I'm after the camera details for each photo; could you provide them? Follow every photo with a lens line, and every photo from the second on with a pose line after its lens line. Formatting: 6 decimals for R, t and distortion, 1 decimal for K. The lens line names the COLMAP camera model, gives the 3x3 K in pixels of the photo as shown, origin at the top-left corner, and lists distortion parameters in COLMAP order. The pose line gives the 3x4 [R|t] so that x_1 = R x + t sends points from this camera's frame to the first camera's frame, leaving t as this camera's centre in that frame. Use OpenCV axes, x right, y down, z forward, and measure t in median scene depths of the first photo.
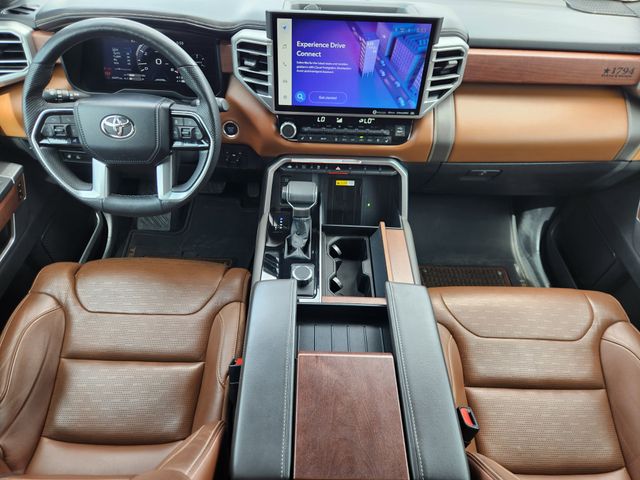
lens RADIAL K [[501.1, 0, 320.0], [0, 501.1, 240.0], [0, 0, 1]] dist [0.046522, -0.064538]
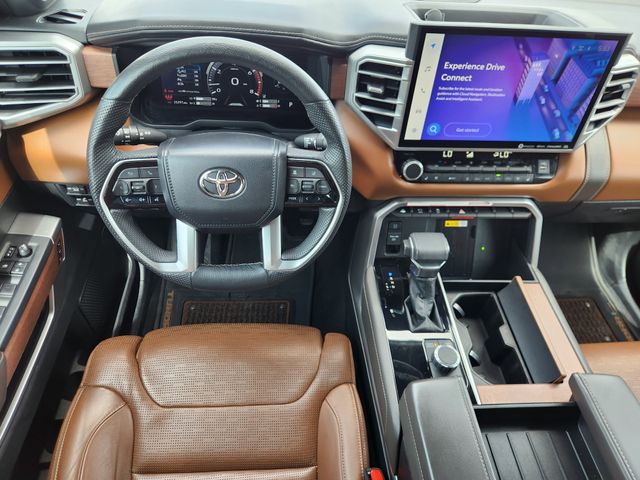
lens RADIAL K [[501.1, 0, 320.0], [0, 501.1, 240.0], [0, 0, 1]] dist [0.046522, -0.064538]
pose [[0.996656, -0.030070, 0.075976, -0.280281], [0.027506, 0.999024, 0.034572, -0.143706], [-0.076942, -0.032367, 0.996510, 0.221317]]
